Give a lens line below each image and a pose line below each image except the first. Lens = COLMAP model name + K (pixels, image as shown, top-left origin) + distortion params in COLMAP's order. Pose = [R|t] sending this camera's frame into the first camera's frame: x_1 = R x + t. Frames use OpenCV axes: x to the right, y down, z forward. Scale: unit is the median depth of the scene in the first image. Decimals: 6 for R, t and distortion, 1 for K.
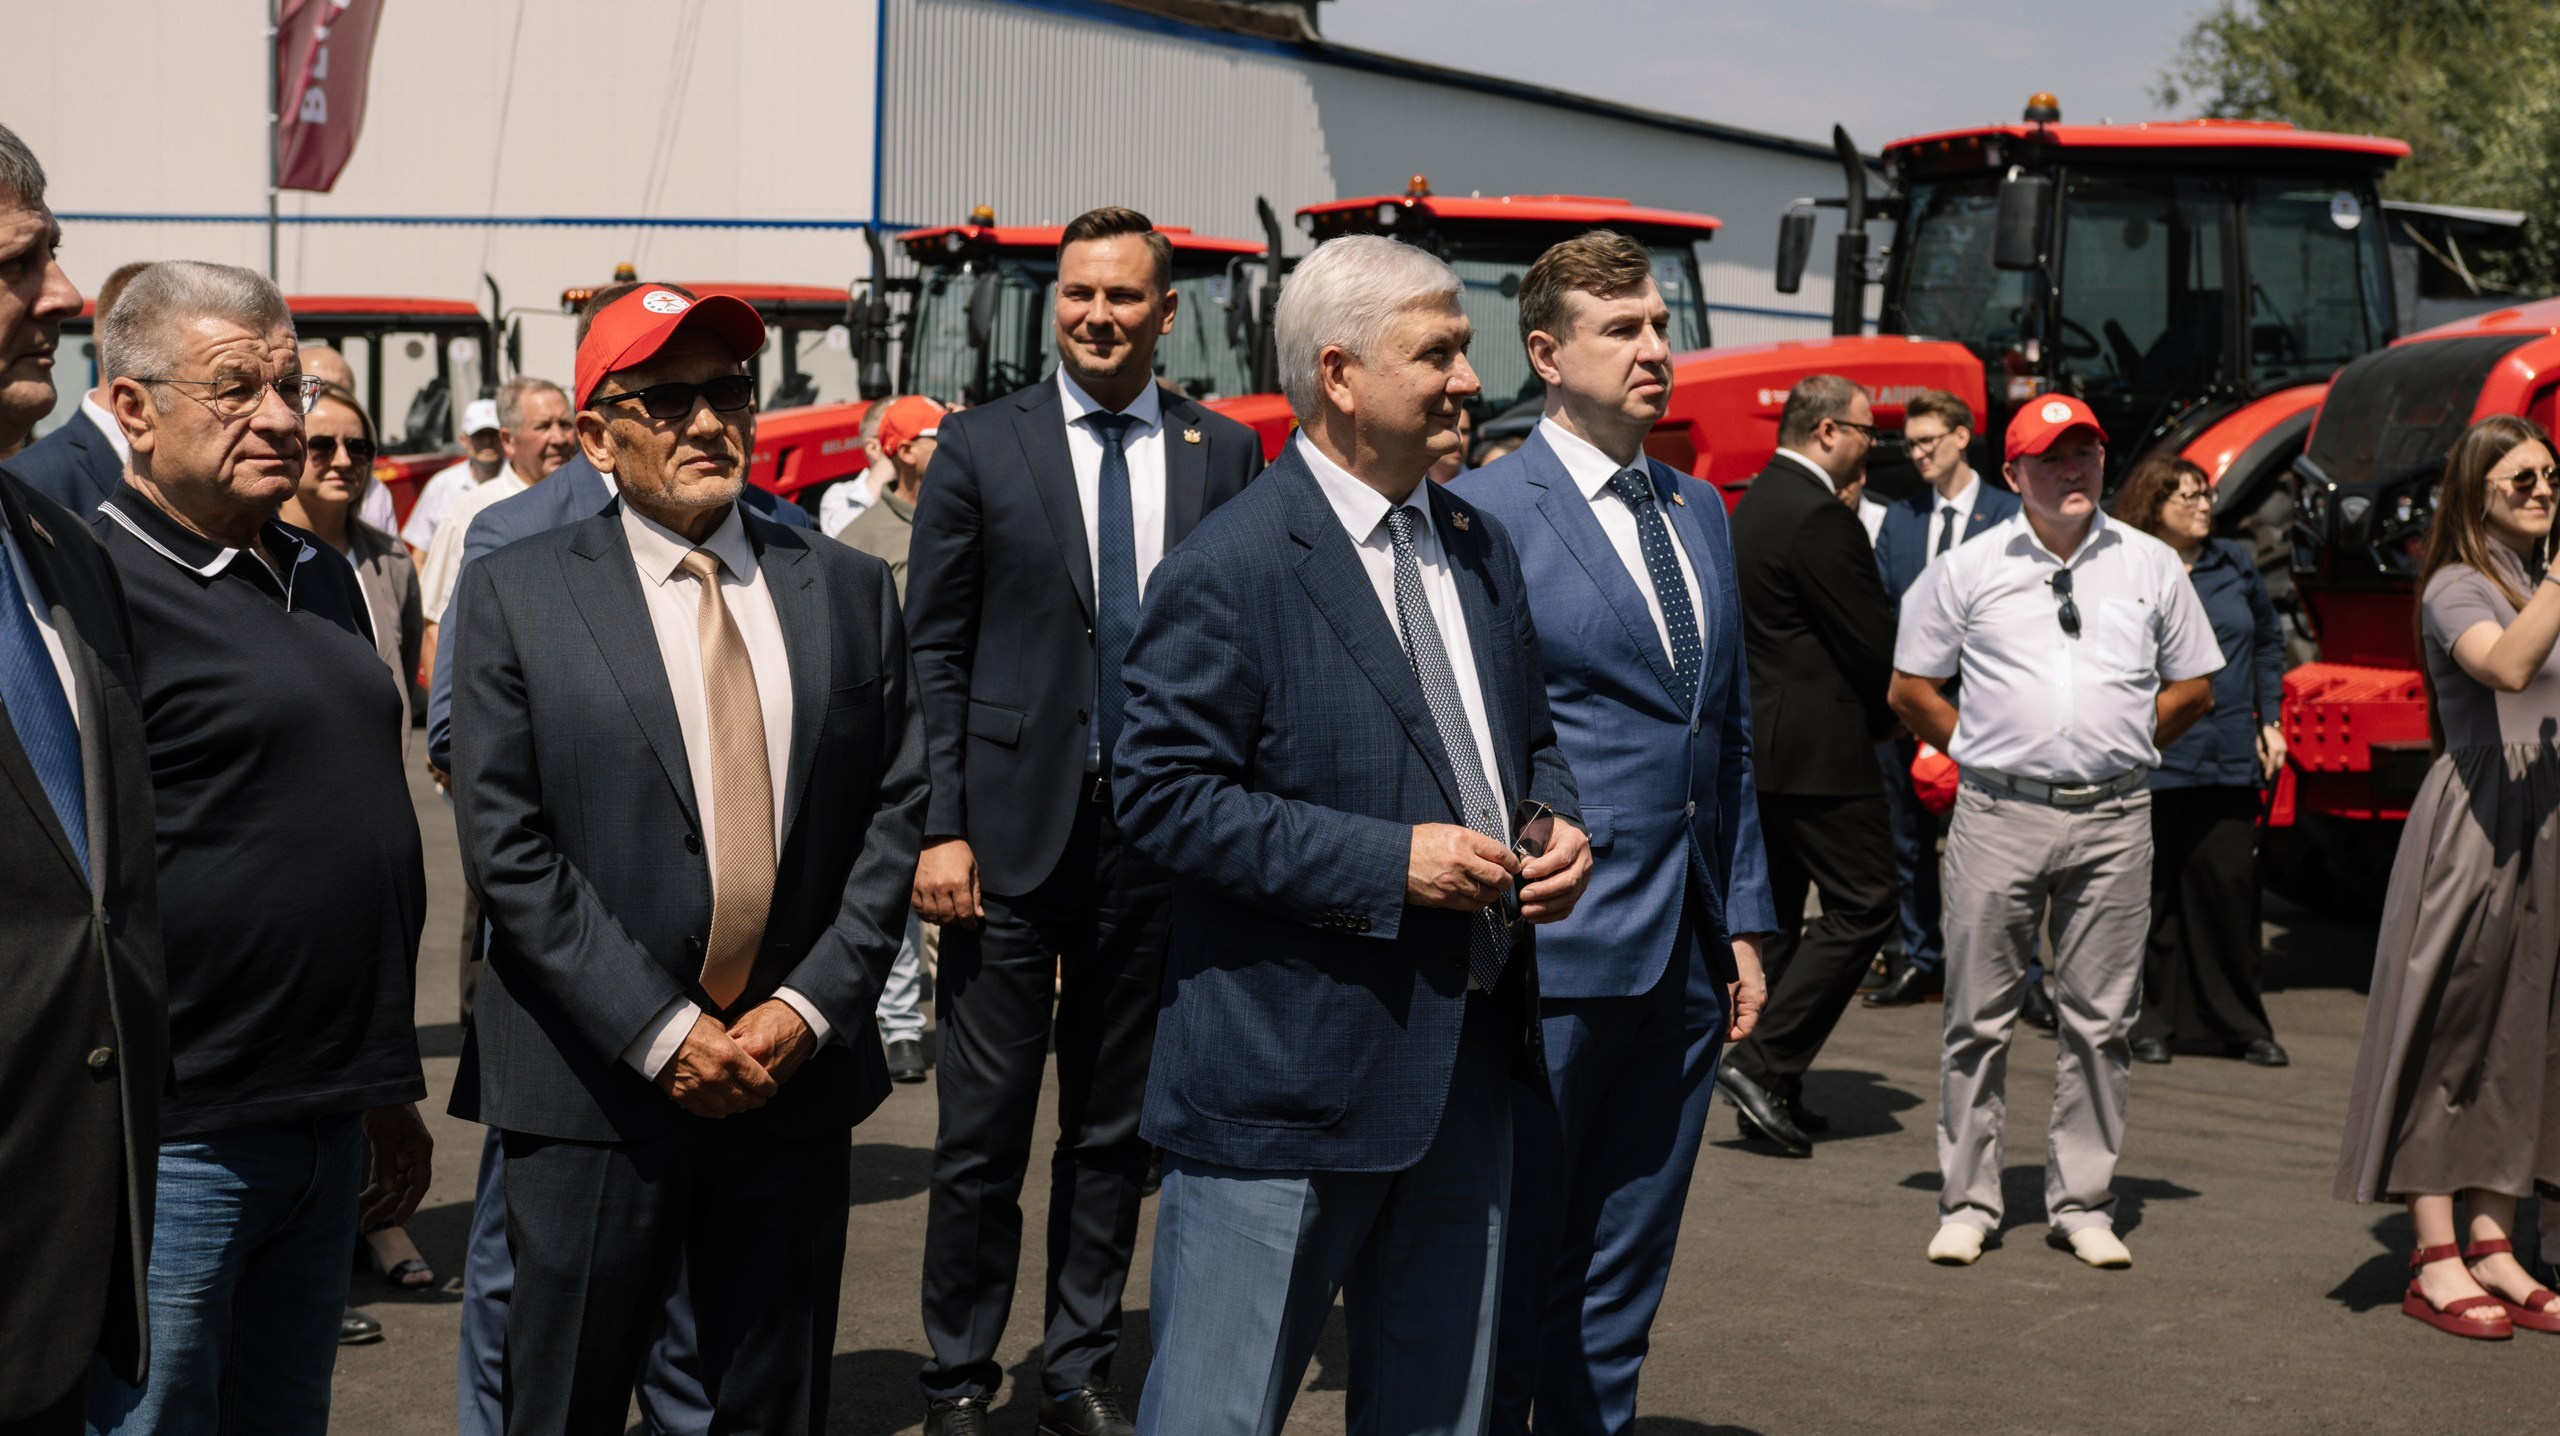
lens RADIAL K [[3819.8, 0, 1269.7], [0, 3819.8, 720.5], [0, 0, 1]] dist [0.100858, 0.000000]
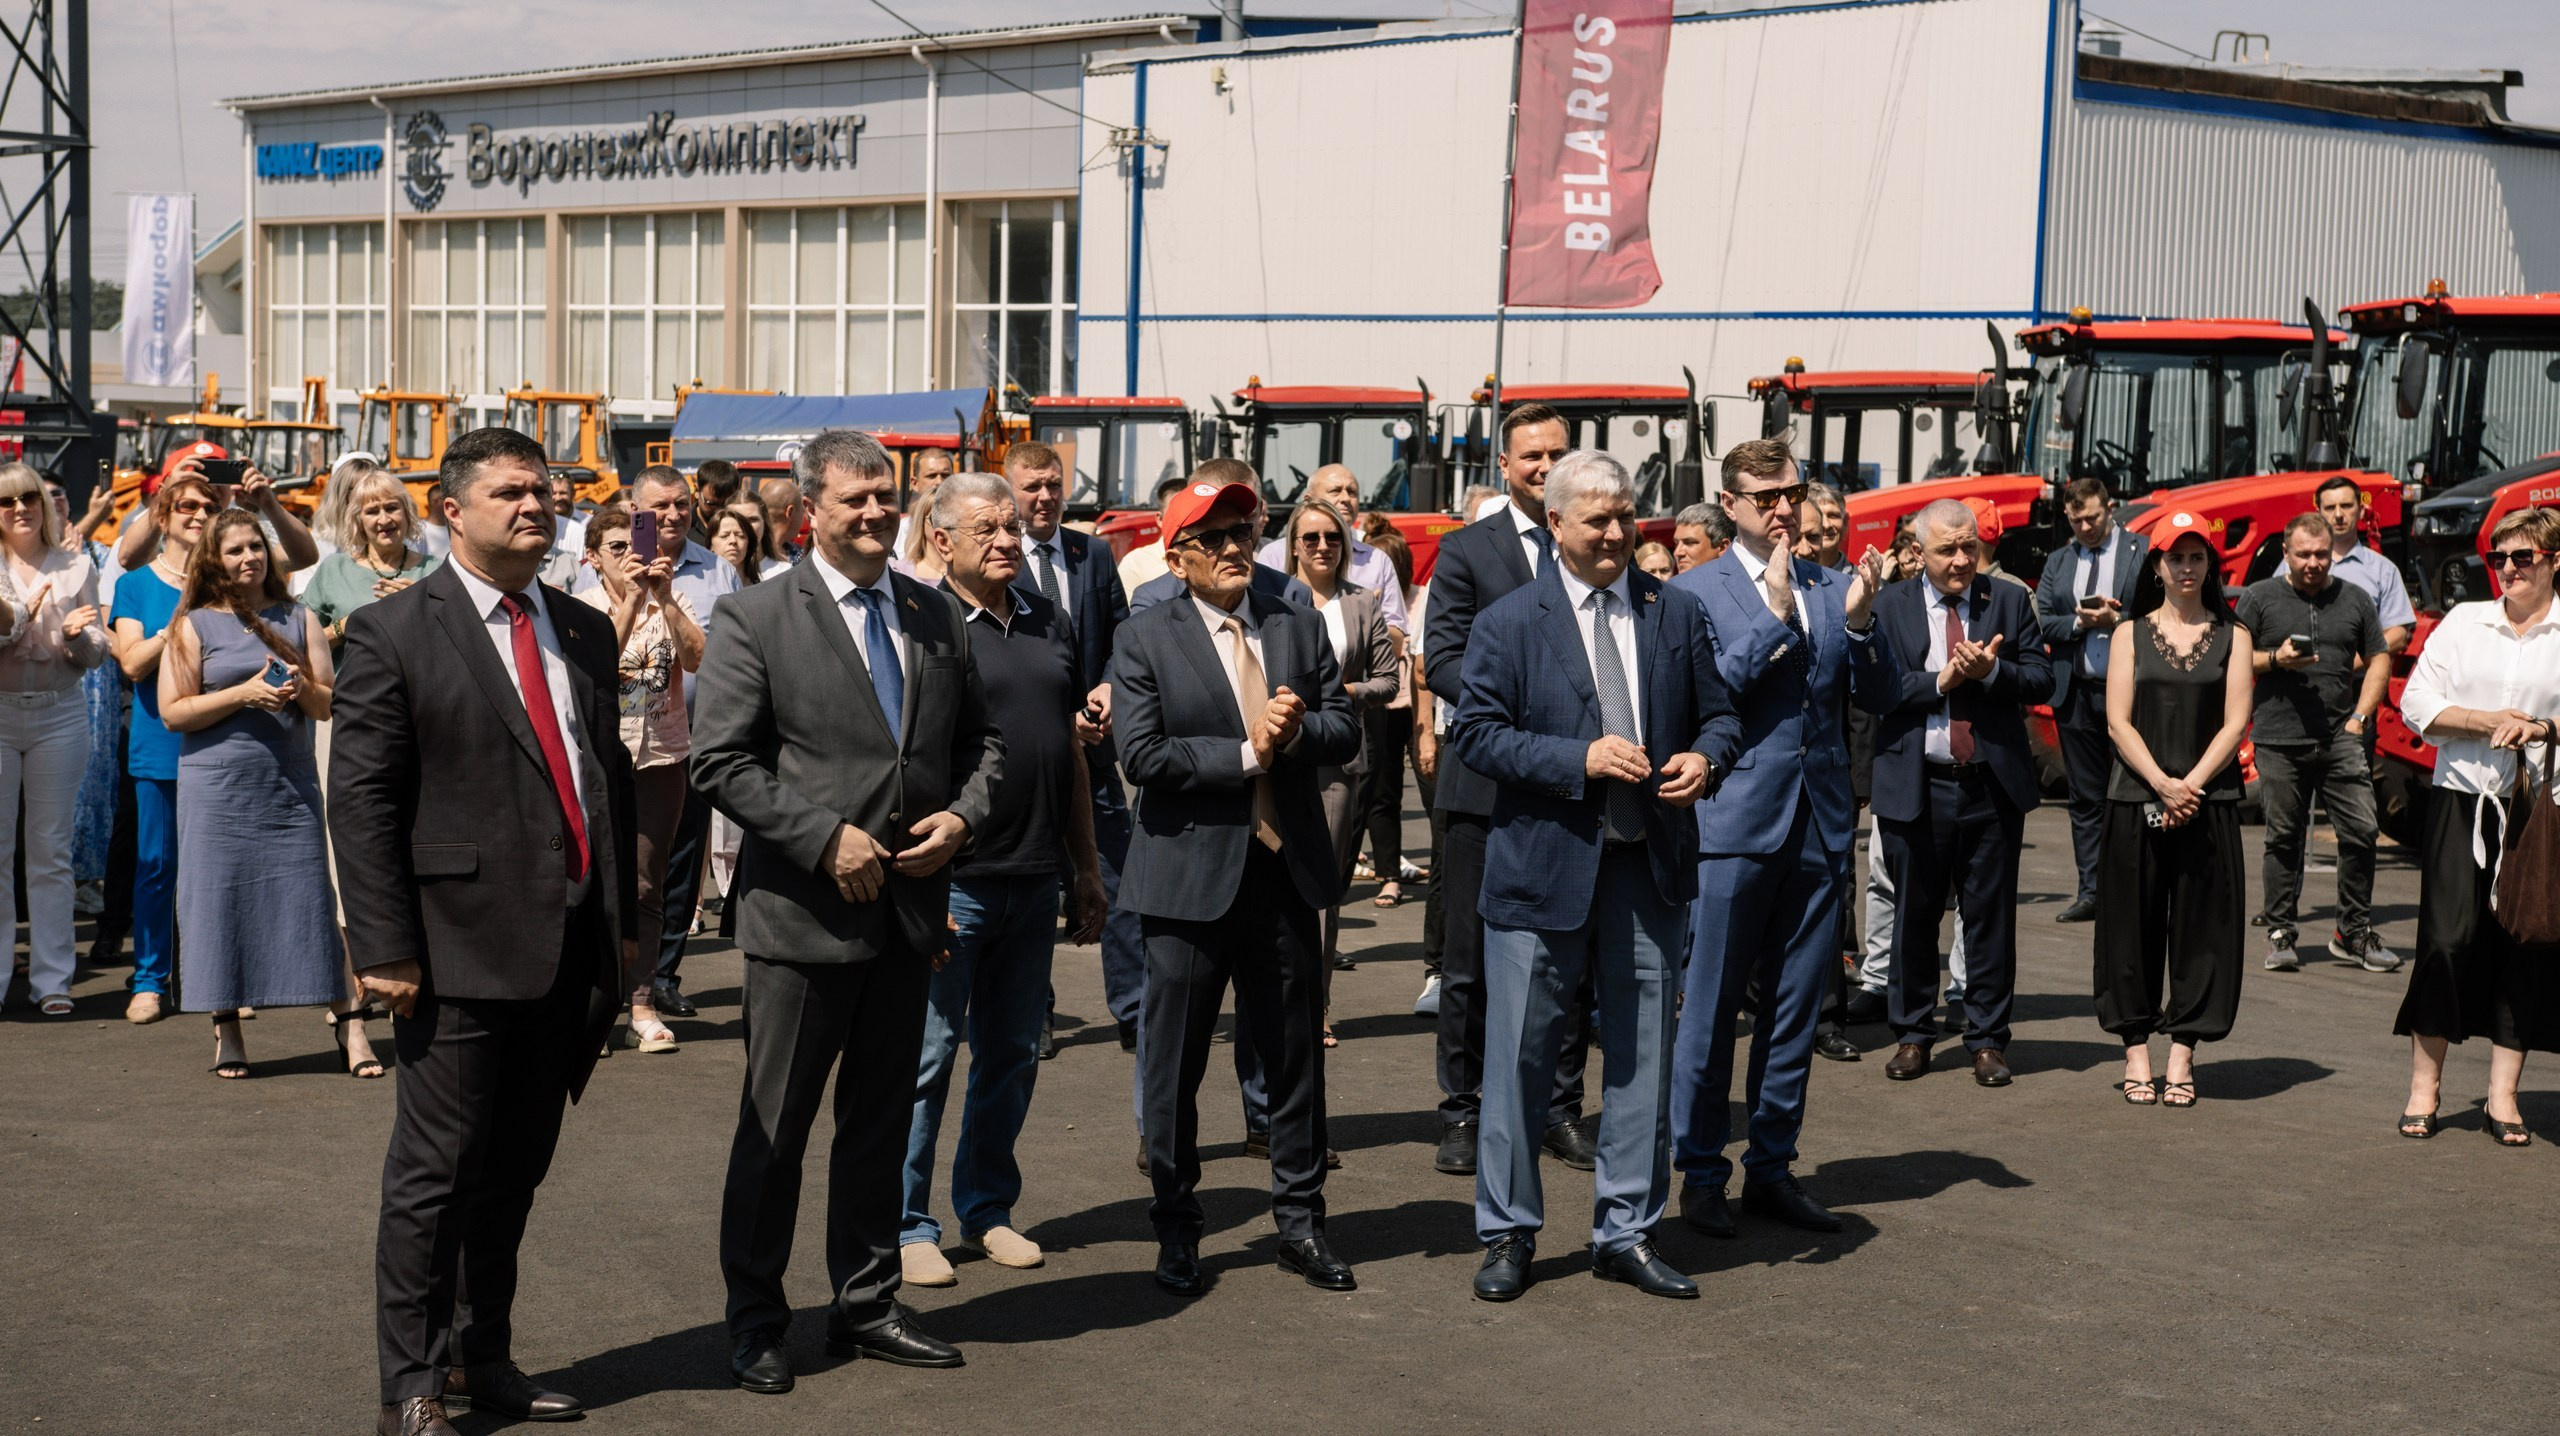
lens RADIAL K [[3819.8, 0, 1292.4], [0, 3819.8, 721.1], [0, 0, 1]] dist [0.100858, 0.000000]
pose [[0.937938, 0.023434, -0.346011, 0.100273], [-0.027948, 0.999577, -0.008060, 0.005236], [0.345676, 0.017230, 0.938196, -0.149542]]
